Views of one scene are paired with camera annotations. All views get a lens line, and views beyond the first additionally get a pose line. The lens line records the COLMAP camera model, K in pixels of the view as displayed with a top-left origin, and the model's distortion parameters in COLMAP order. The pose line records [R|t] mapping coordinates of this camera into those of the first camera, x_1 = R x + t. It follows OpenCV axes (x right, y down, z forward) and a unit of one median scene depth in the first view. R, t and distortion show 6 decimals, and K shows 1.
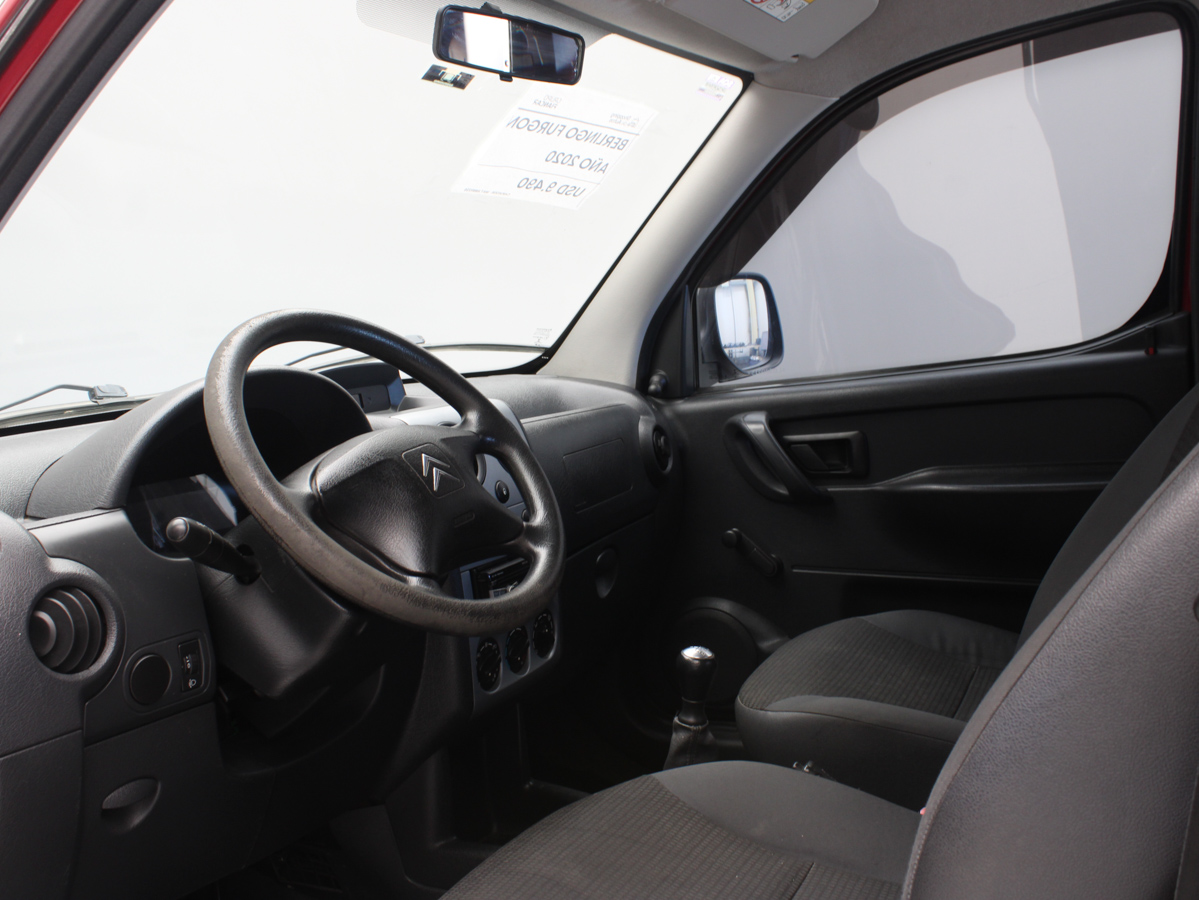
lens RADIAL K [[1097.3, 0, 599.5], [0, 1097.3, 450.0], [0, 0, 1]] dist [-0.135664, 0.113096]
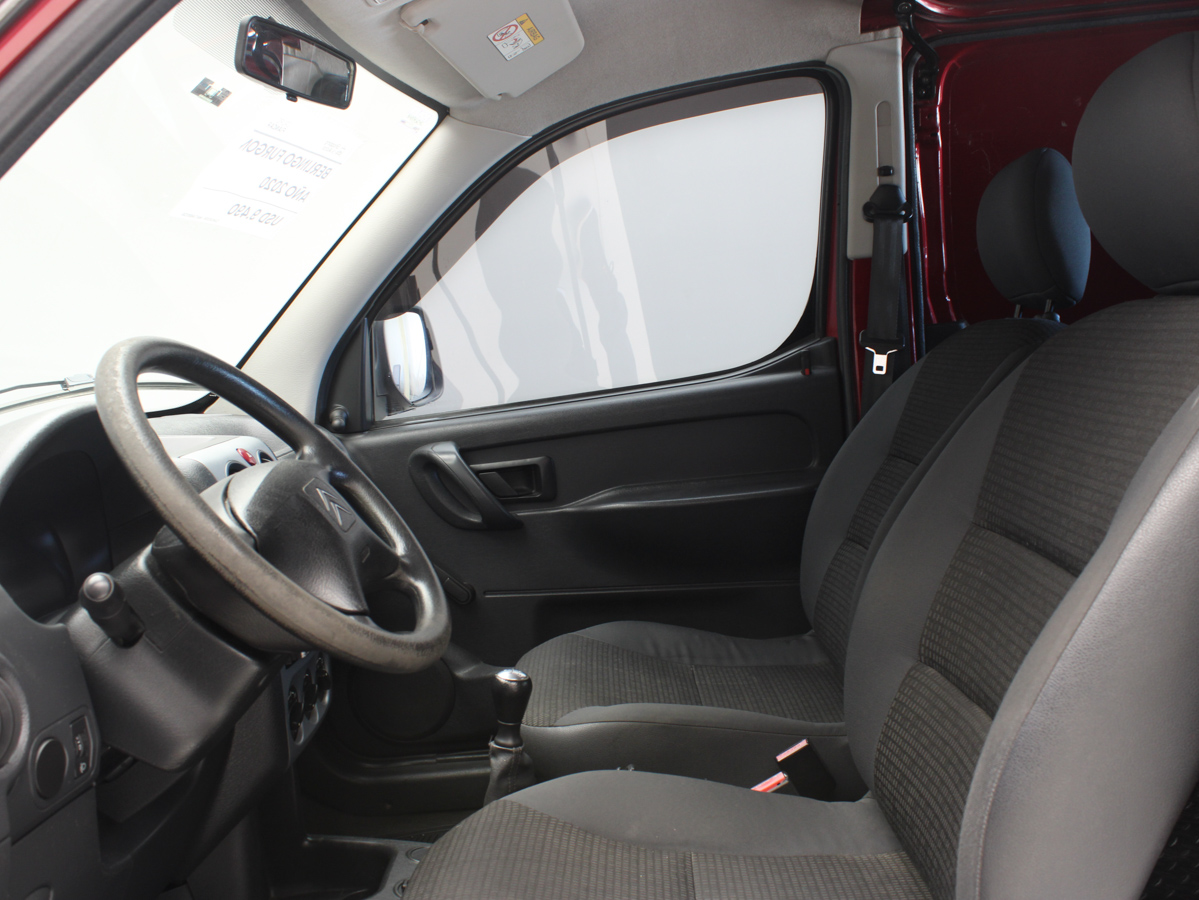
lens RADIAL K [[1092.6, 0, 602.8], [0, 1092.6, 458.1], [0, 0, 1]] dist [-0.099747, 0.018182]
pose [[0.919669, -0.048081, 0.389741, -0.182674], [0.057914, 0.998230, -0.013509, 0.002769], [-0.388401, 0.034995, 0.920826, 0.025284]]
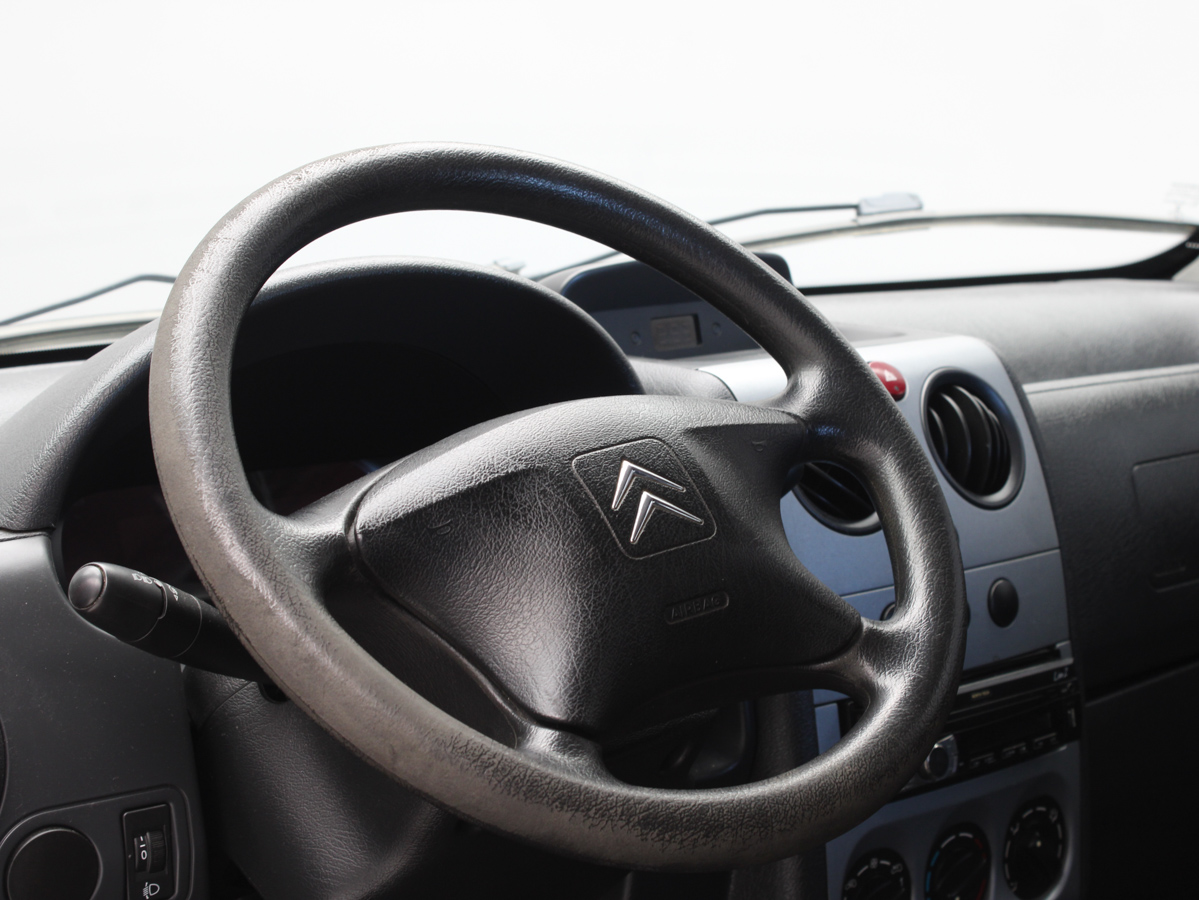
lens RADIAL K [[2153.2, 0, 599.5], [0, 2153.2, 450.0], [0, 0, 1]] dist [0.002431, 0.023873]
pose [[0.928516, 0.060074, -0.366399, 0.098758], [-0.053571, 0.998174, 0.027899, -0.015554], [0.367406, -0.006276, 0.930039, 0.084010]]
